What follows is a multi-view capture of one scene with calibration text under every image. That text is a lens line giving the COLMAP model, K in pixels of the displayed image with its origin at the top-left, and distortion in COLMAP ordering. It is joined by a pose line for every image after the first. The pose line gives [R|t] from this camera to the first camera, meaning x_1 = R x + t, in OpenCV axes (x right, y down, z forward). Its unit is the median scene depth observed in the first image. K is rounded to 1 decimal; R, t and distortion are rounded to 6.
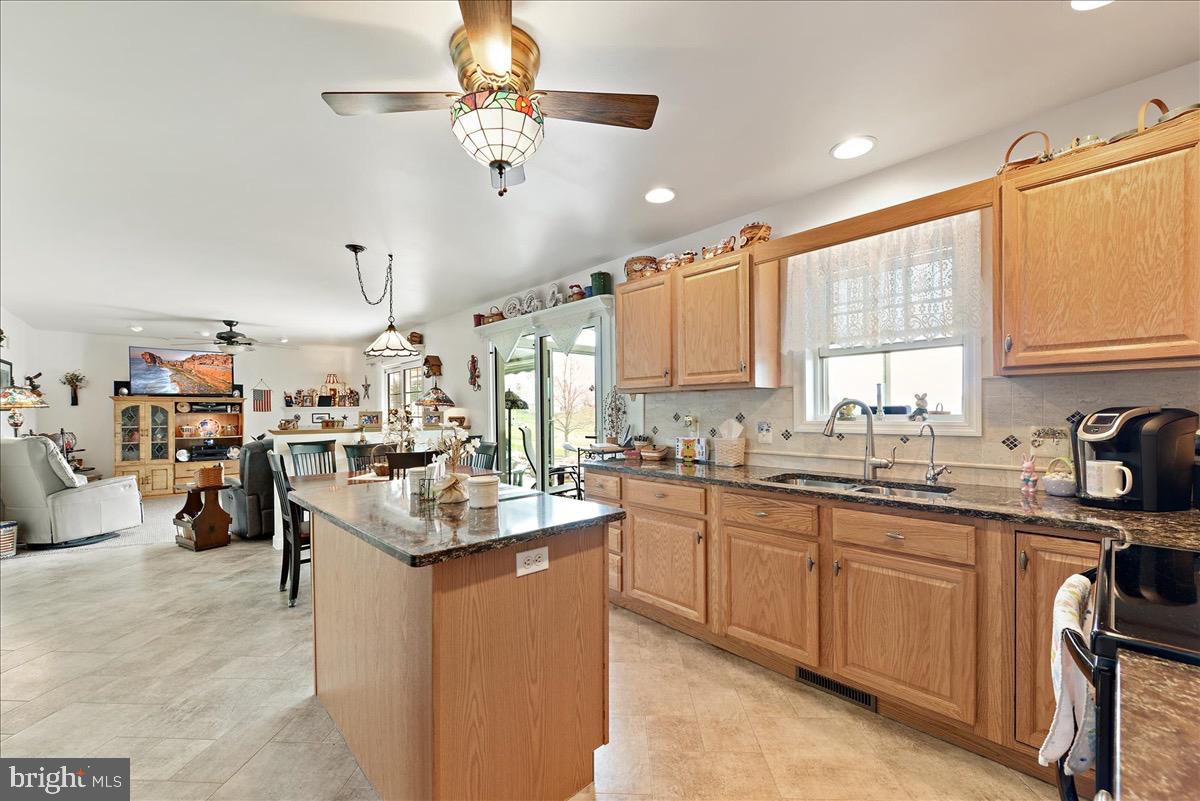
lens RADIAL K [[484.3, 0, 601.1], [0, 484.3, 408.0], [0, 0, 1]] dist [-0.000190, -0.000001]
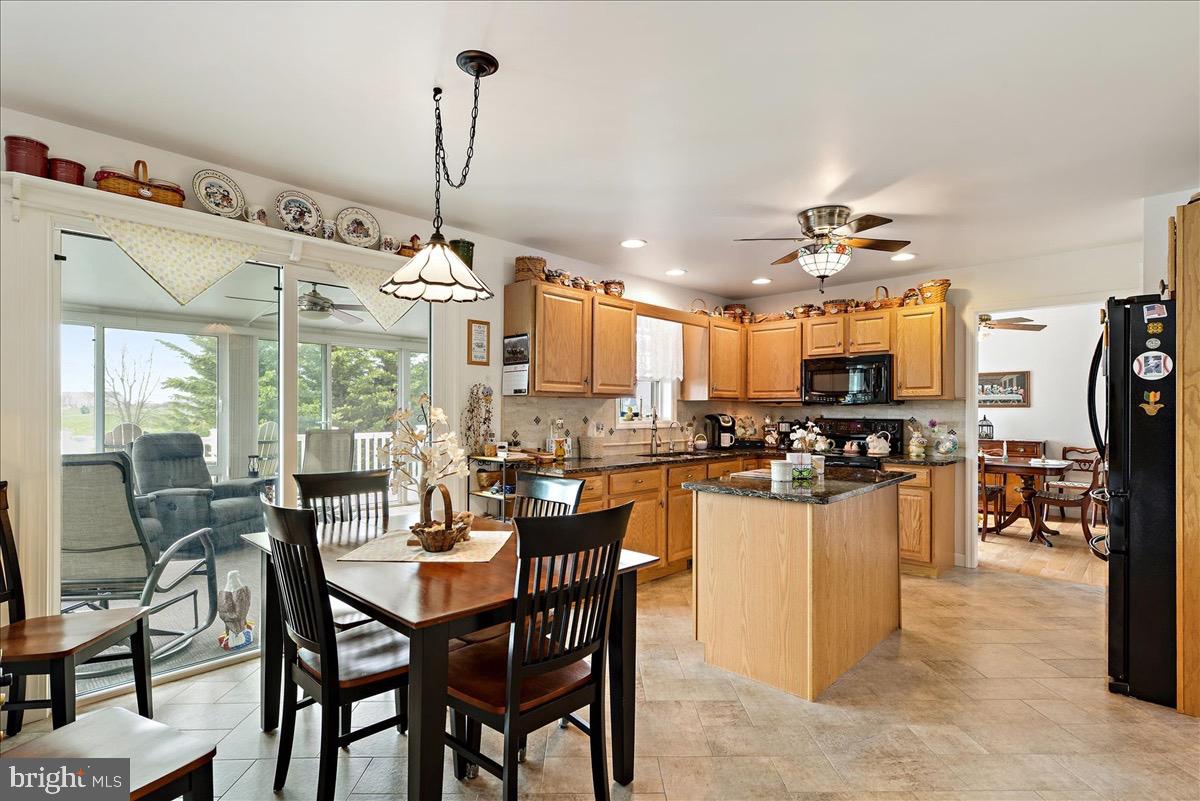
lens RADIAL K [[586.5, 0, 588.4], [0, 586.5, 409.7], [0, 0, 1]] dist [0.005737, 0.000952]
pose [[-0.054783, 0.012456, 0.998421, -1.279171], [-0.006945, 0.999893, -0.012856, 0.013034], [-0.998474, -0.007638, -0.054691, 1.104563]]
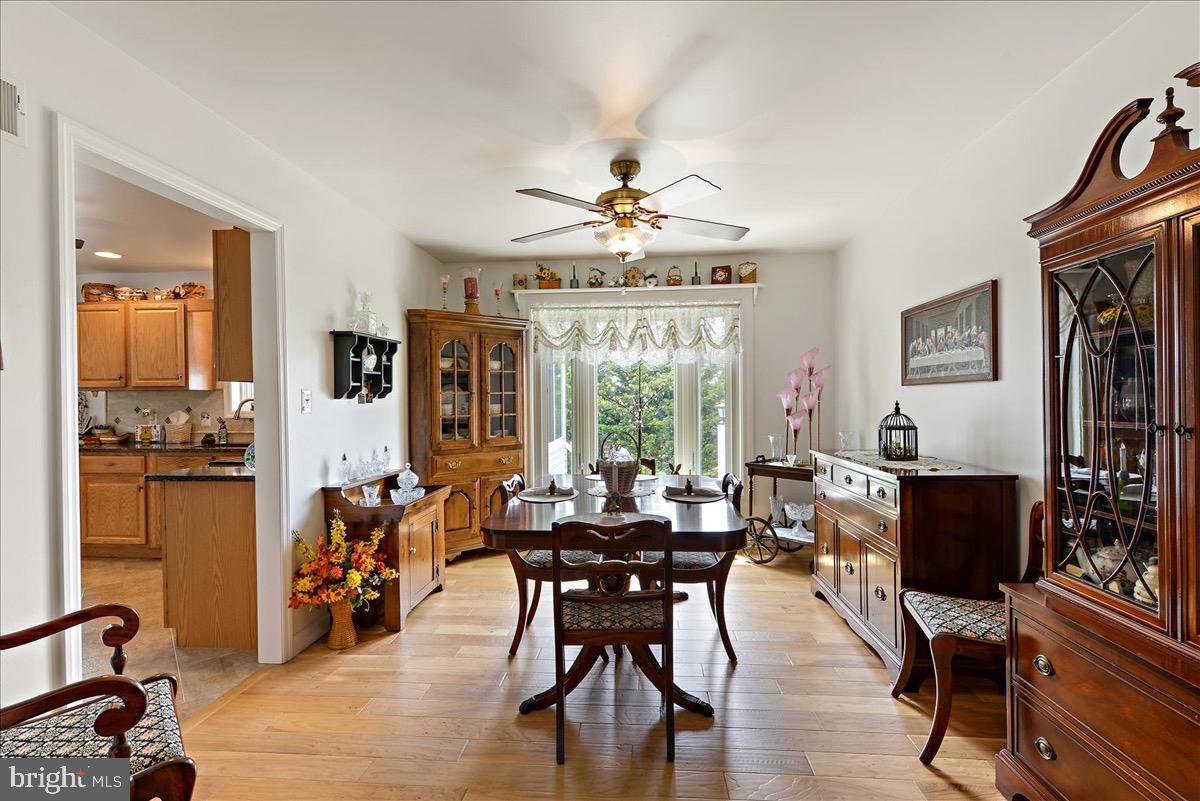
lens RADIAL K [[550.7, 0, 606.9], [0, 550.7, 406.3], [0, 0, 1]] dist [-0.000267, -0.000091]
pose [[0.735779, -0.003831, 0.677211, 0.094345], [-0.002709, 0.999959, 0.008600, -0.008036], [-0.677216, -0.008163, 0.735739, -1.092361]]
